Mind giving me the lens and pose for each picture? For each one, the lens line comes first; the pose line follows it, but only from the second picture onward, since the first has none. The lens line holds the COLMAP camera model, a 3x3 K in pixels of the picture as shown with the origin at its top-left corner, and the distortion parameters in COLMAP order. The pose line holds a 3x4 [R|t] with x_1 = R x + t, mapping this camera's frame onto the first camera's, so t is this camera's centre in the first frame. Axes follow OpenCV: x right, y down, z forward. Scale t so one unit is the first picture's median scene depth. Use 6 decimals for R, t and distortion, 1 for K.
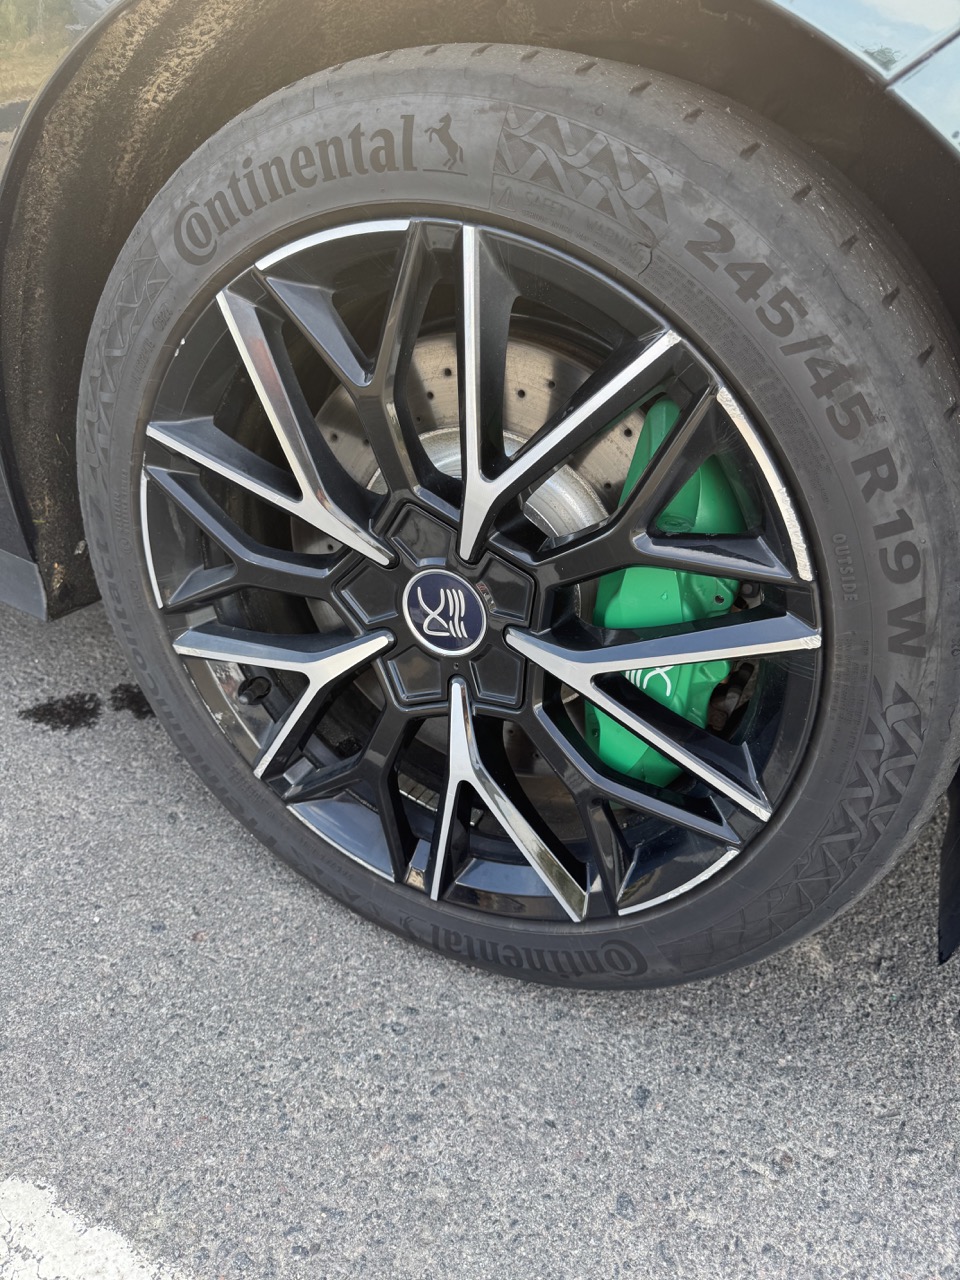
lens RADIAL K [[896.2, 0, 480.0], [0, 896.2, 640.0], [0, 0, 1]] dist [0.002231, -0.030534]
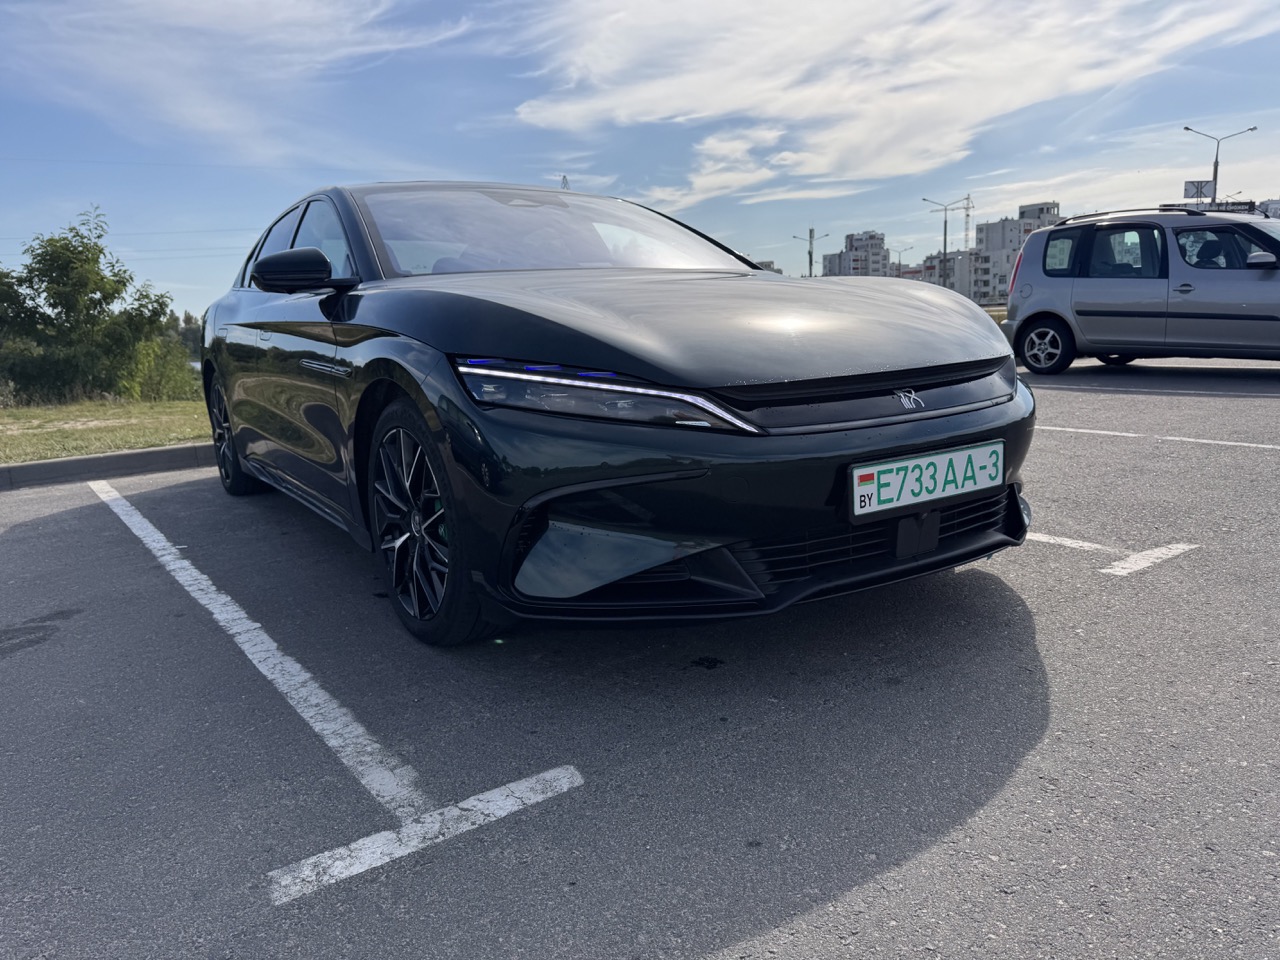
lens RADIAL K [[896.2, 0, 640.0], [0, 896.2, 480.0], [0, 0, 1]] dist [0.002231, -0.030534]
pose [[0.865083, -0.063851, -0.497549, 3.380444], [-0.130046, 0.929408, -0.345381, 1.242934], [0.484479, 0.363488, 0.795712, -2.023647]]
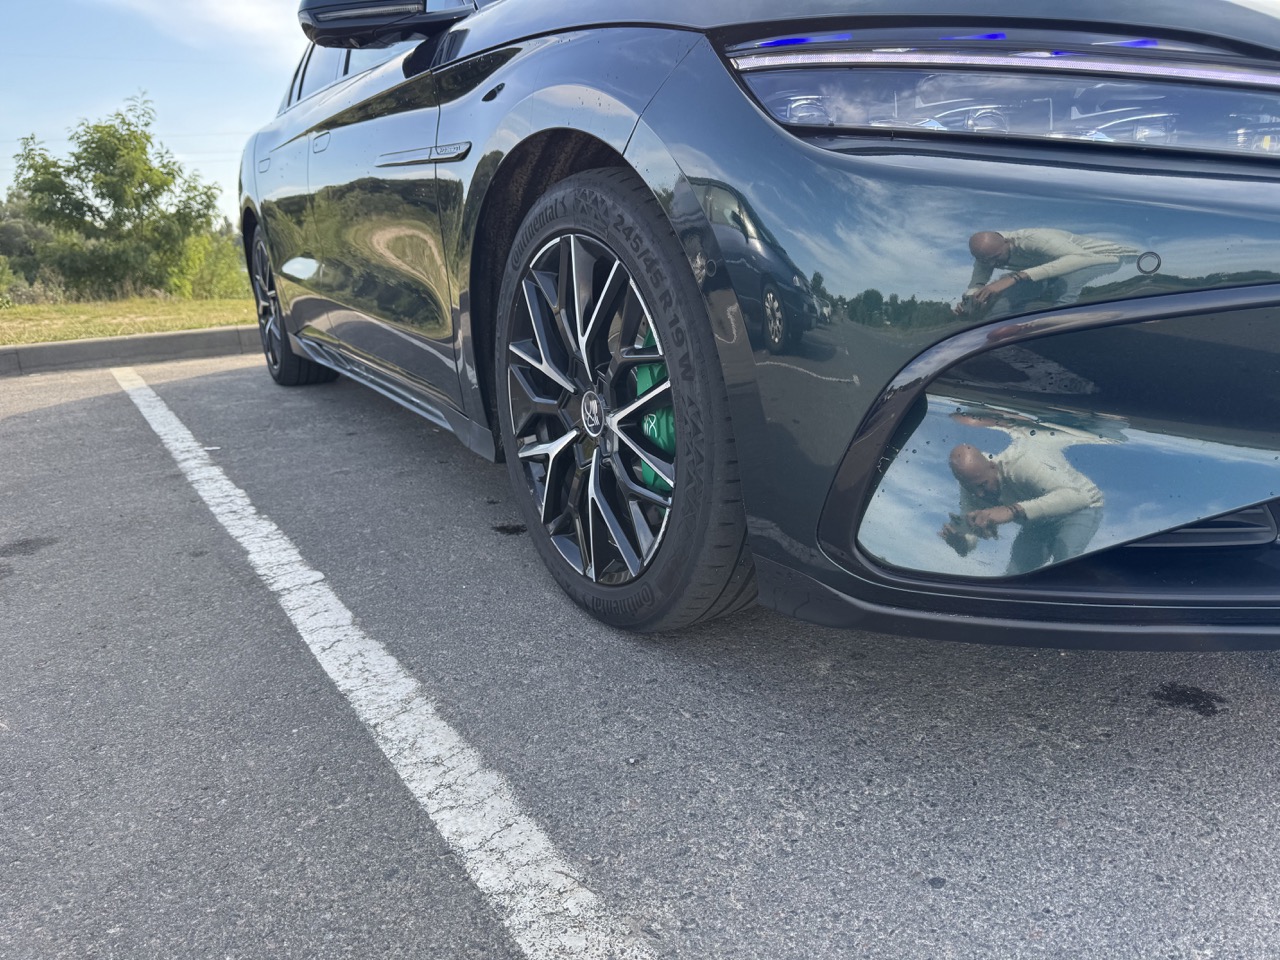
lens RADIAL K [[903.3, 0, 638.3], [0, 903.3, 505.3], [0, 0, 1]] dist [0.052500, -0.128132]
pose [[0.833734, 0.021009, -0.551766, 1.569206], [-0.171701, 0.959599, -0.222908, 0.806202], [0.524791, 0.280584, 0.803658, -0.741680]]
